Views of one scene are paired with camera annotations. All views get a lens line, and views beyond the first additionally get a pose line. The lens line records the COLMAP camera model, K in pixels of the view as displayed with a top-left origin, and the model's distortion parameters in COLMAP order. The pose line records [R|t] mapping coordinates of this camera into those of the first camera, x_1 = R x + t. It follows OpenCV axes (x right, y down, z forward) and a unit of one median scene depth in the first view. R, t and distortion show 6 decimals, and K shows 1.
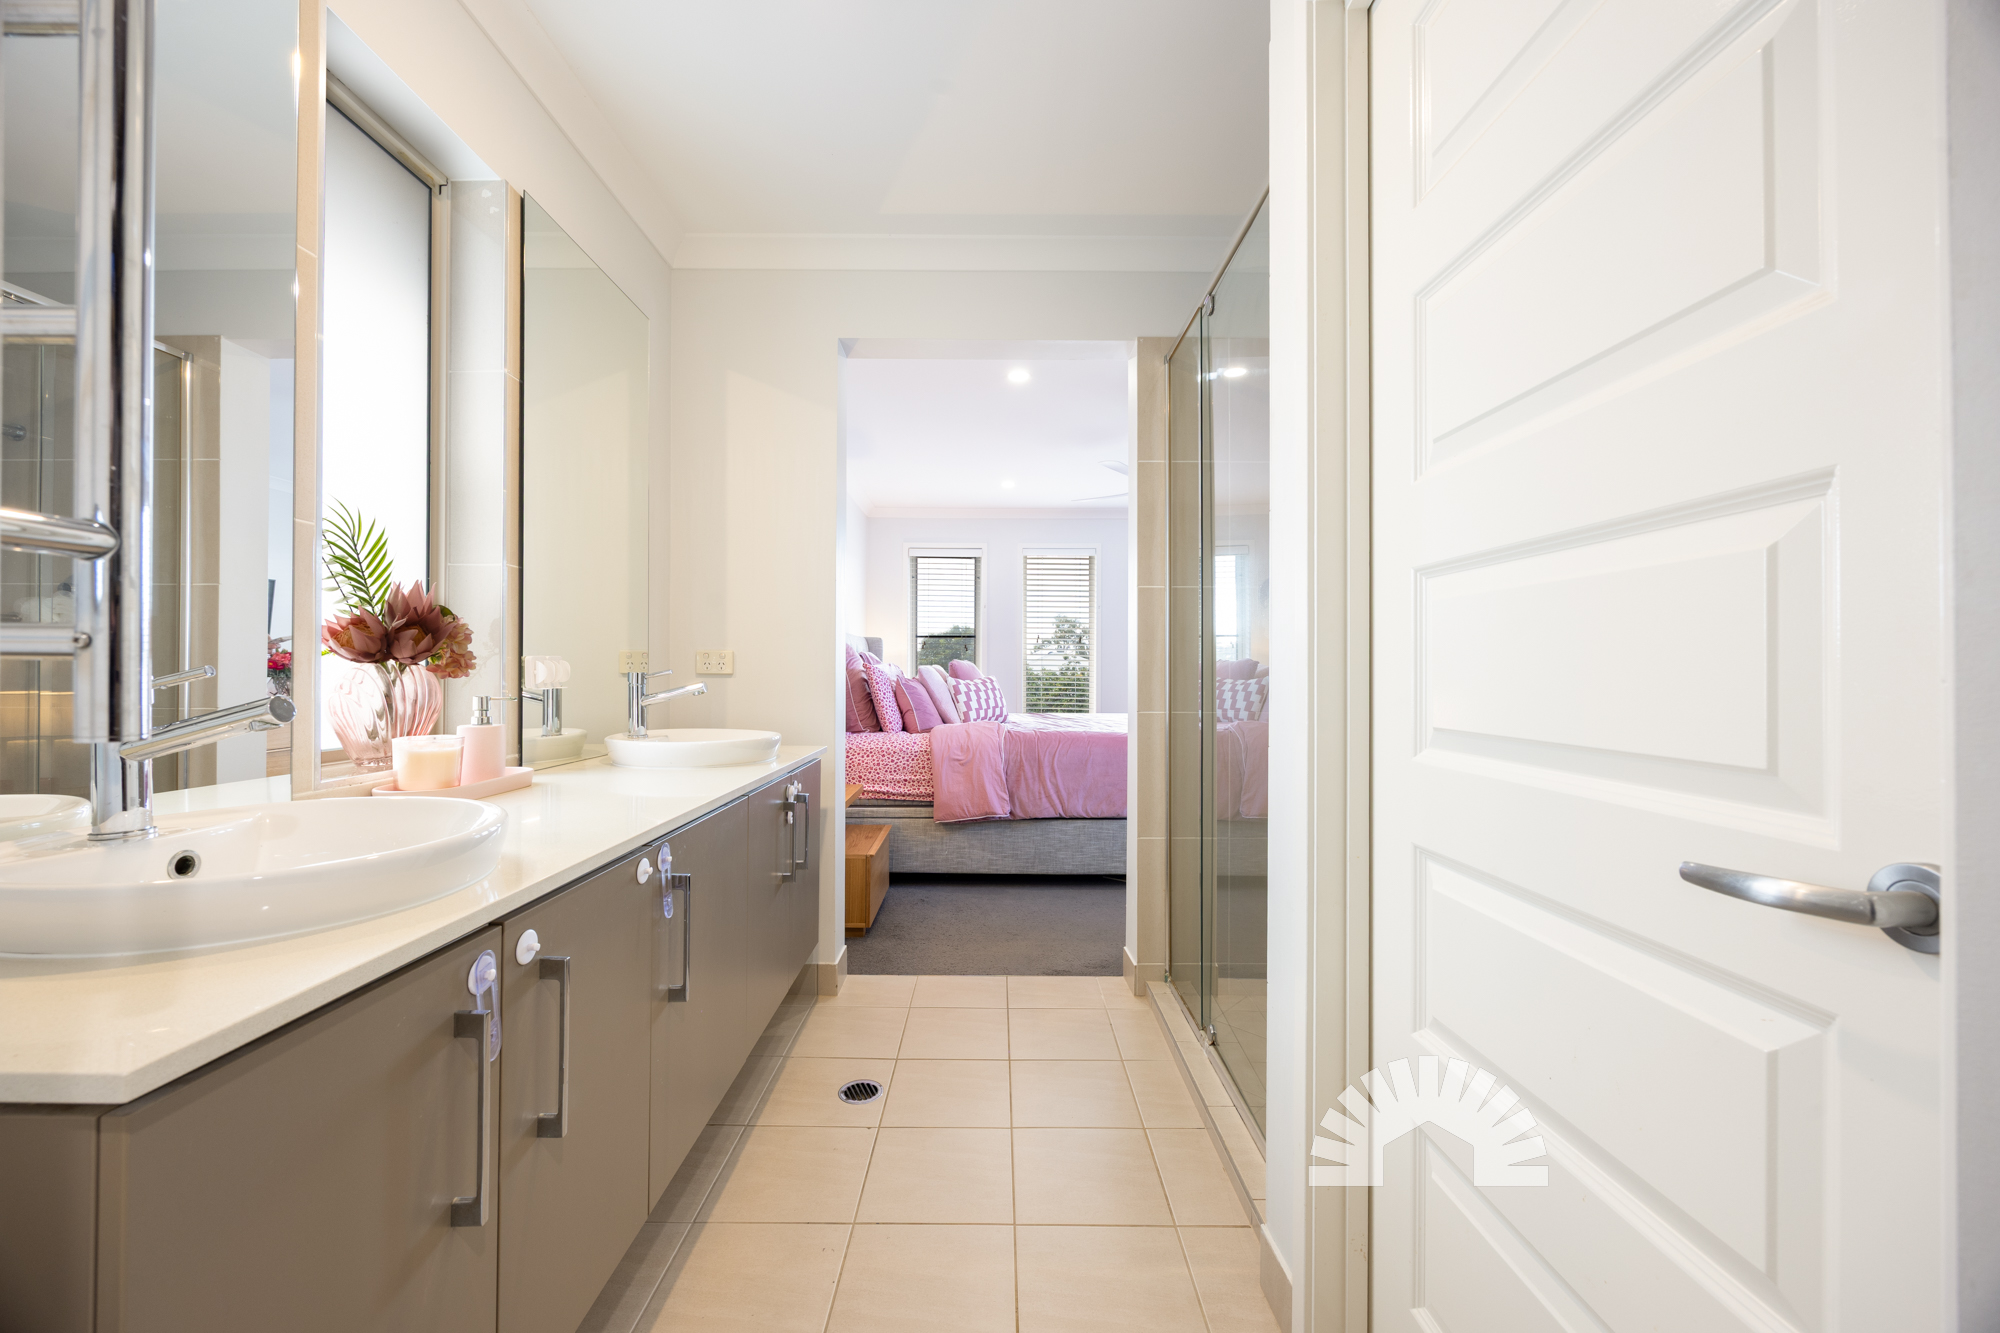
lens RADIAL K [[757.8, 0, 999.1], [0, 757.8, 666.3], [0, 0, 1]] dist [0.001612, 0.000277]
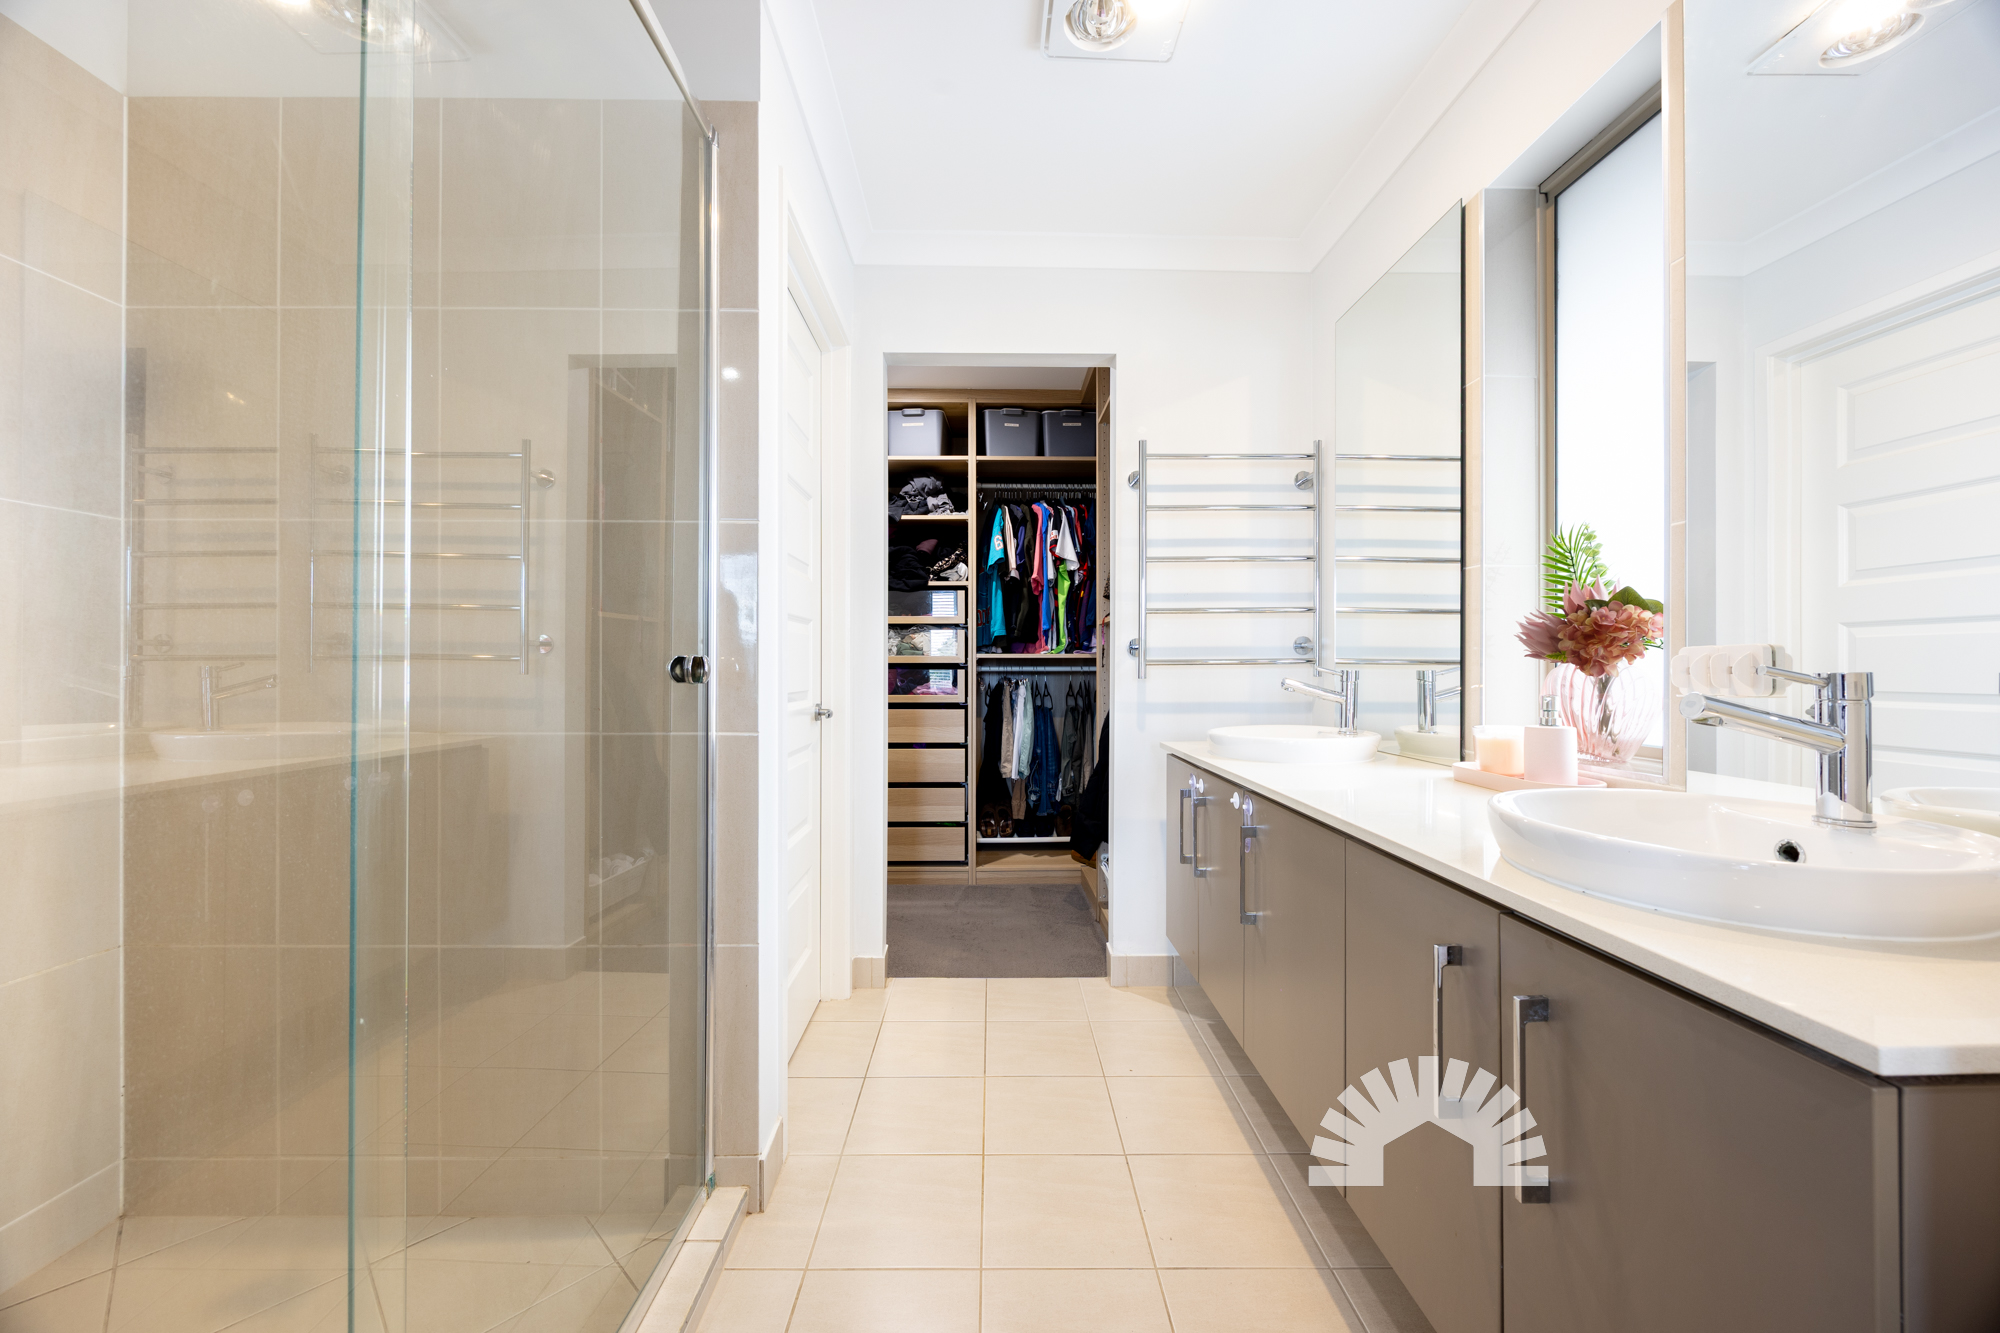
lens RADIAL K [[757.8, 0, 998.8], [0, 757.8, 666.5], [0, 0, 1]] dist [0.001612, 0.000277]
pose [[-0.999877, 0.001049, -0.015634, 0.015056], [0.001201, 0.999952, -0.009702, 0.012392], [0.015623, -0.009720, -0.999831, 2.062022]]
